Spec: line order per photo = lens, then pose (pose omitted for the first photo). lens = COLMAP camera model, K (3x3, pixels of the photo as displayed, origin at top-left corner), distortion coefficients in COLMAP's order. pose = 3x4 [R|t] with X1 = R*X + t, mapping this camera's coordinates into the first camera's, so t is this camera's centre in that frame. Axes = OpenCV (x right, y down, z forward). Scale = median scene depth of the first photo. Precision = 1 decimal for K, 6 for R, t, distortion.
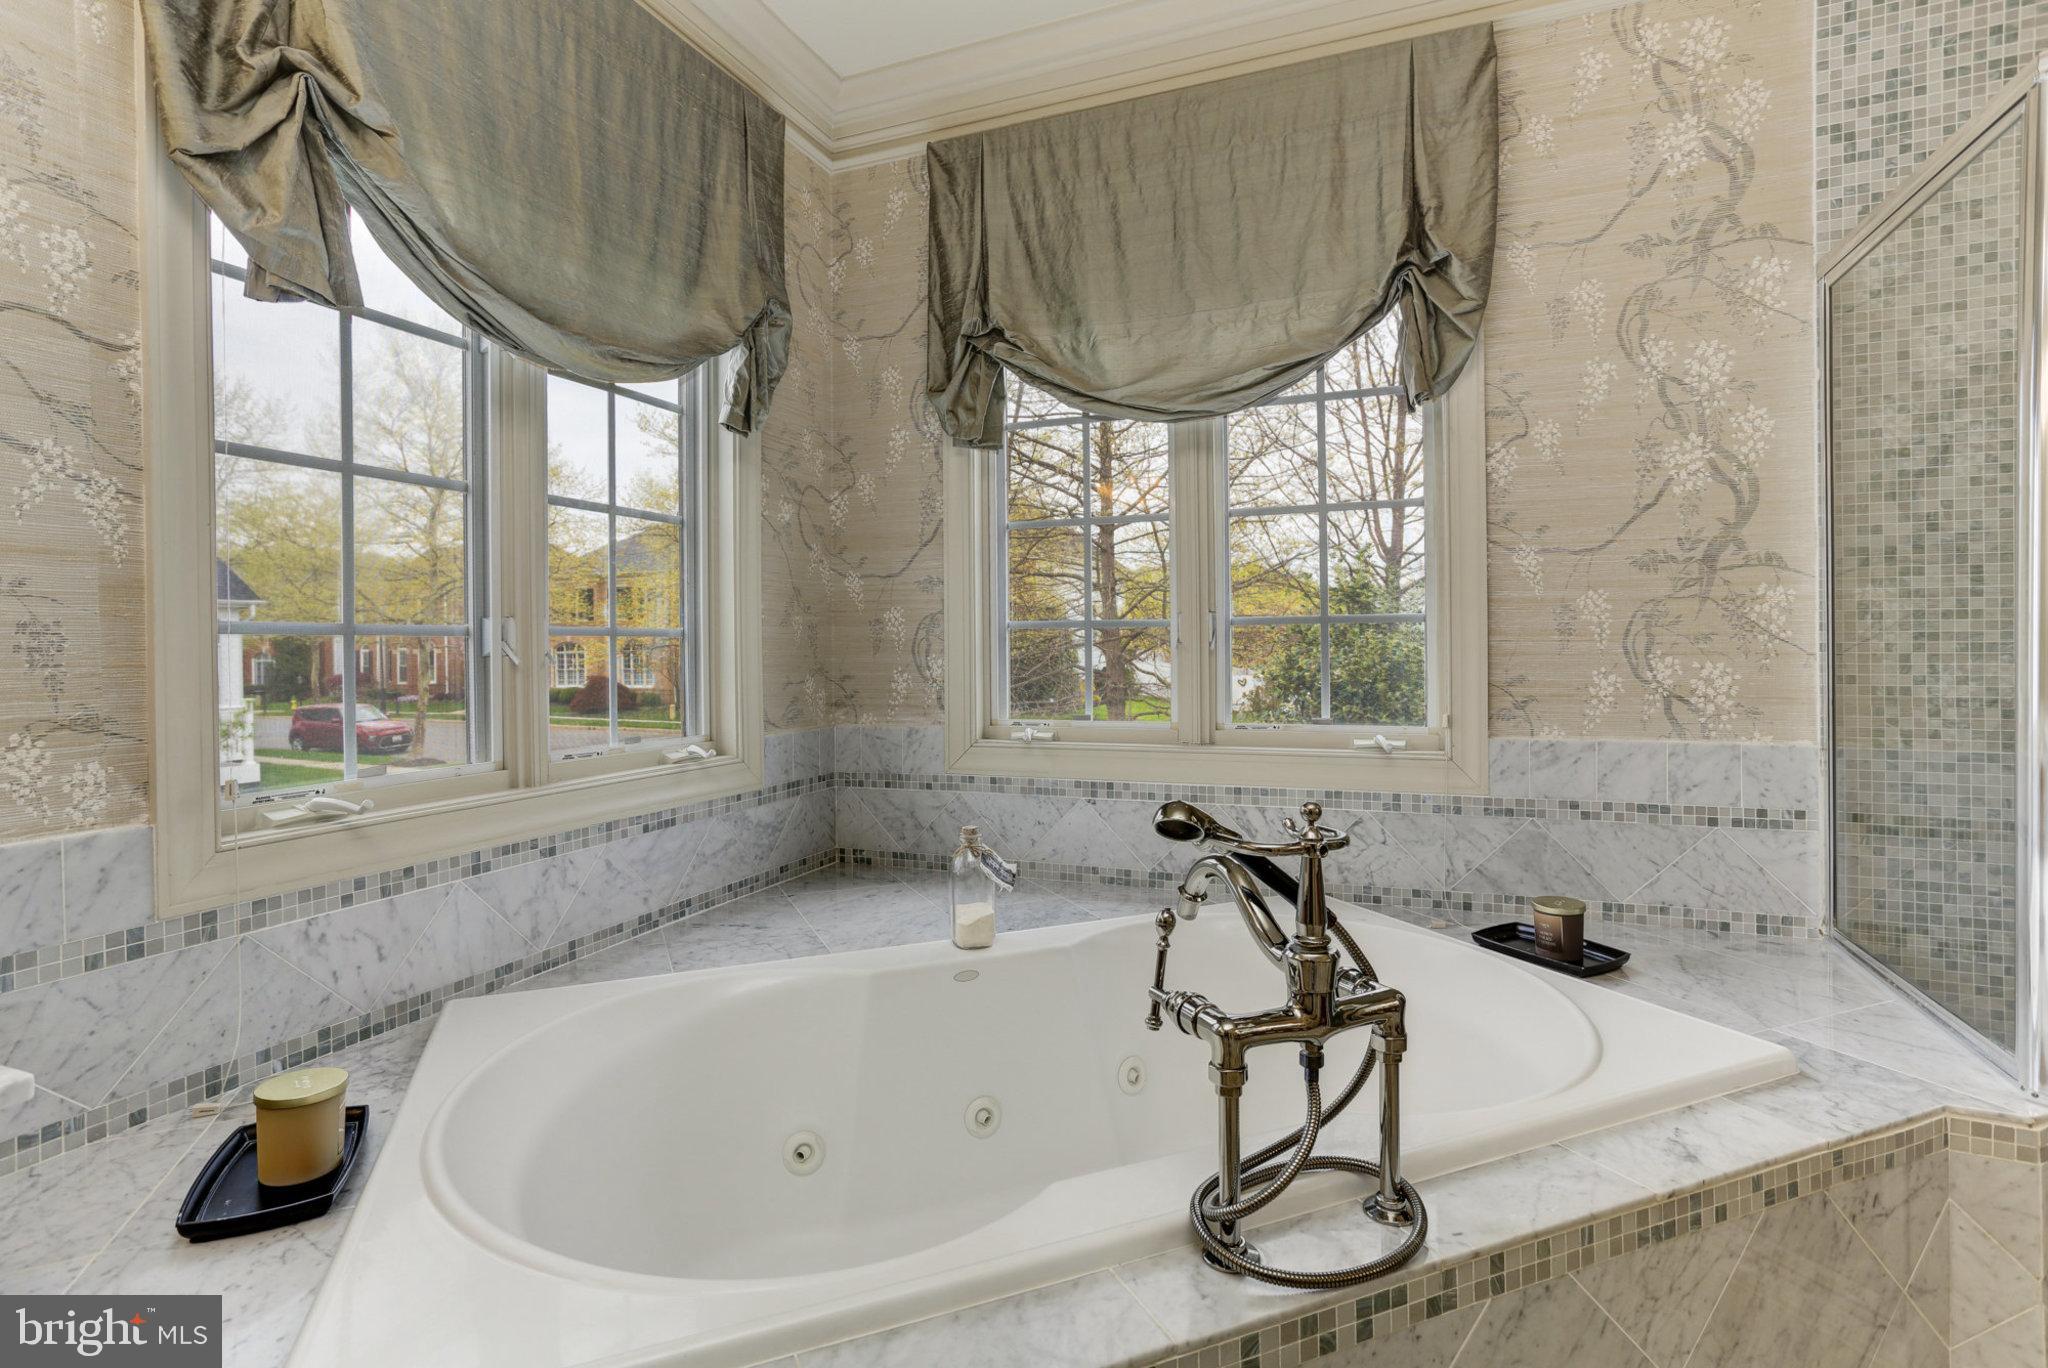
lens RADIAL K [[1002.1, 0, 1011.4], [0, 1002.1, 649.4], [0, 0, 1]] dist [-0.045901, 0.028974]
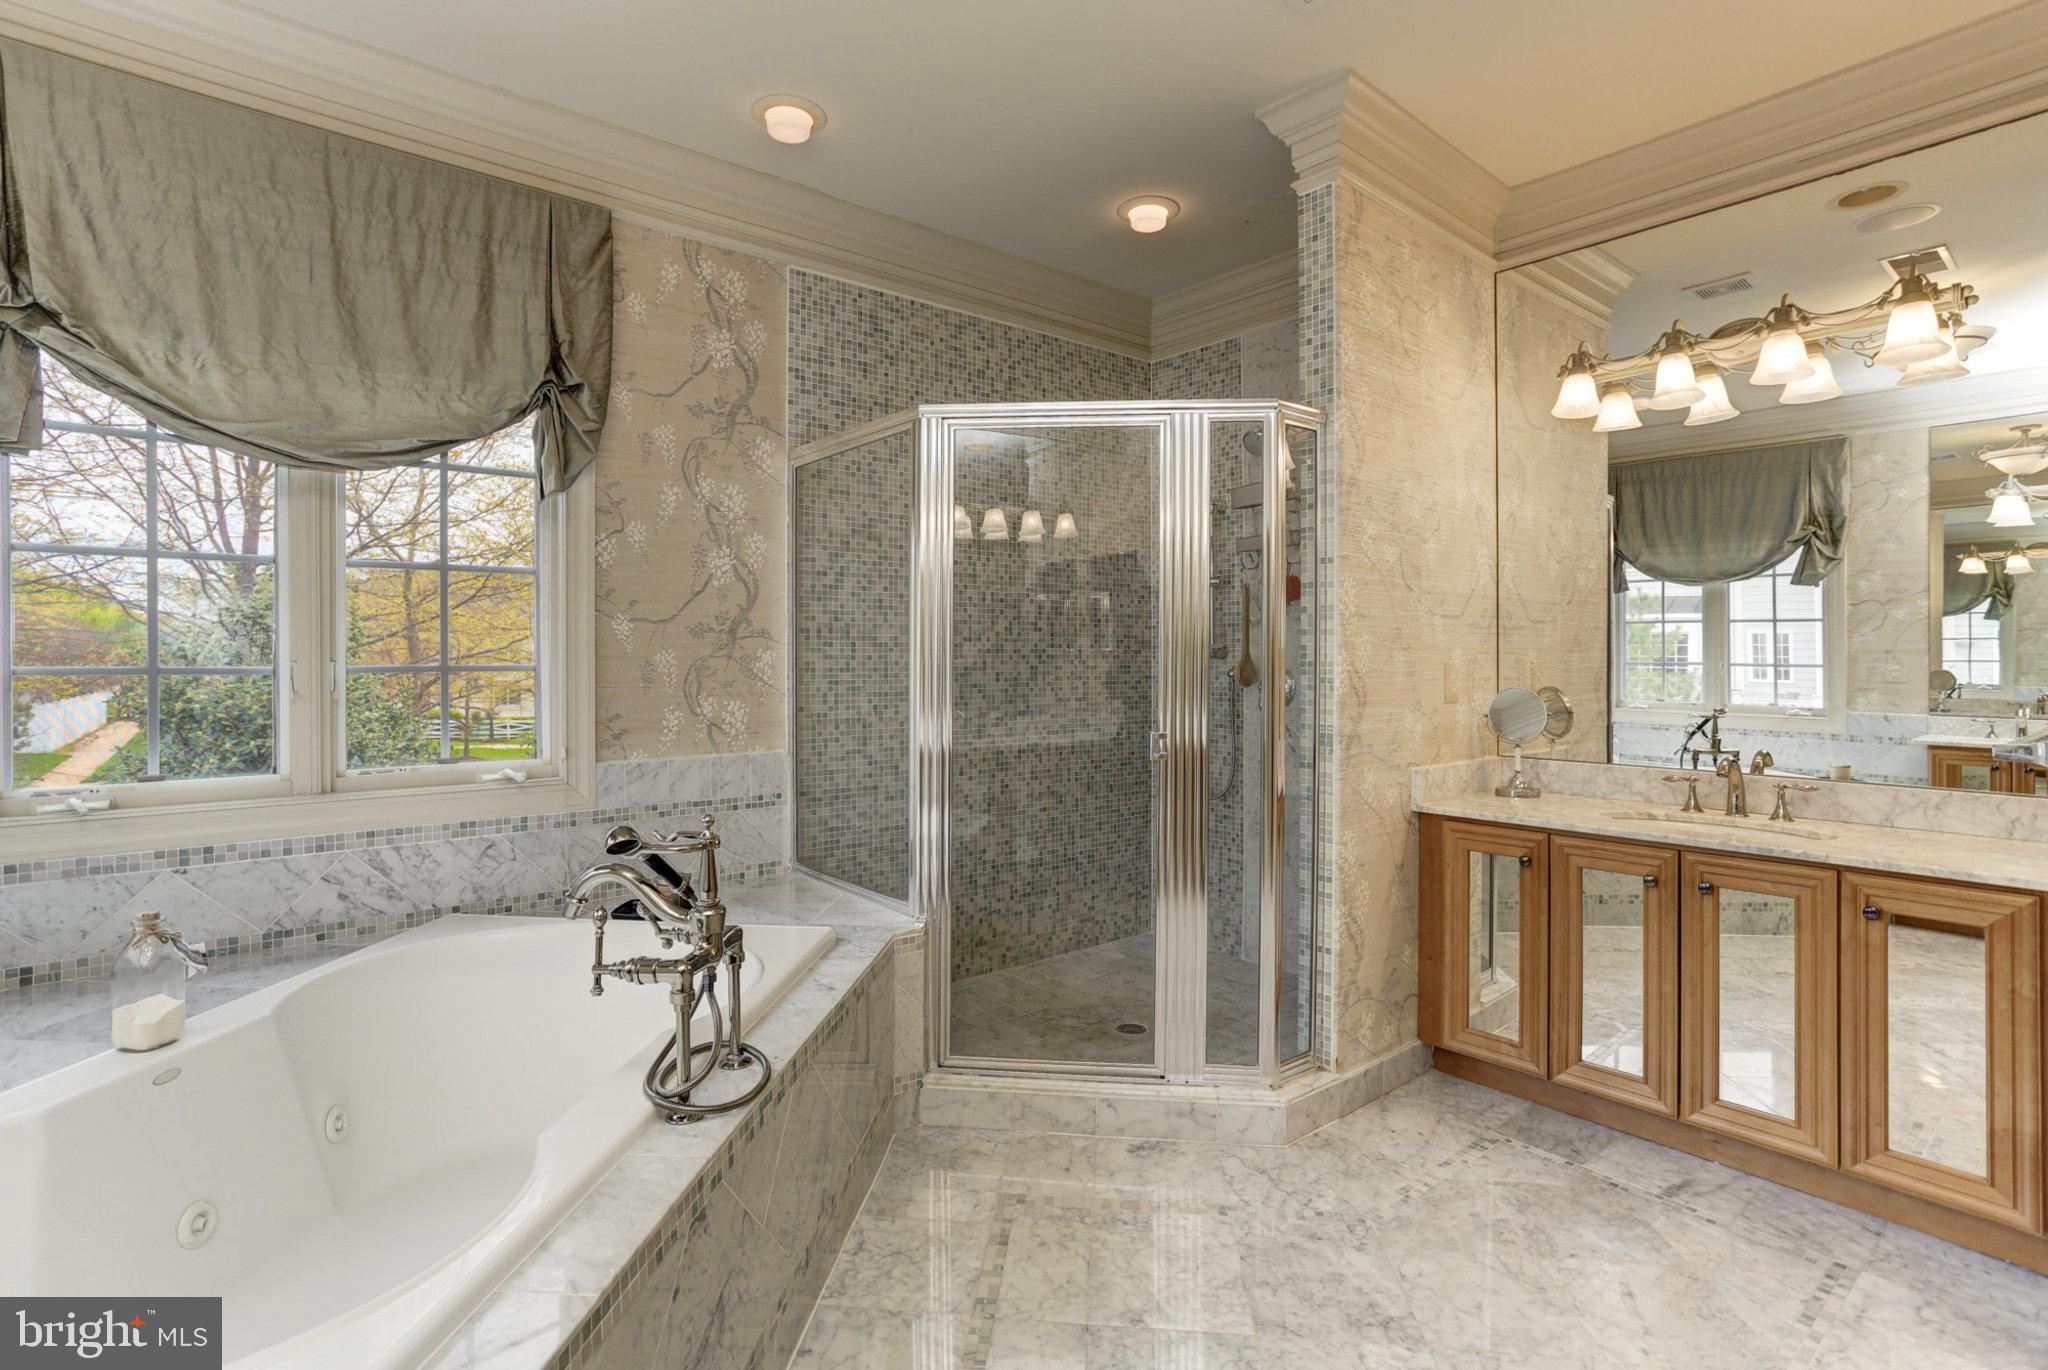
lens RADIAL K [[1002.1, 0, 1011.4], [0, 1002.1, 650.4], [0, 0, 1]] dist [-0.045901, 0.028974]
pose [[0.471965, 0.013293, 0.881517, -0.418127], [-0.003609, 0.999907, -0.013146, -0.043771], [-0.881610, 0.003023, 0.471969, -0.083578]]
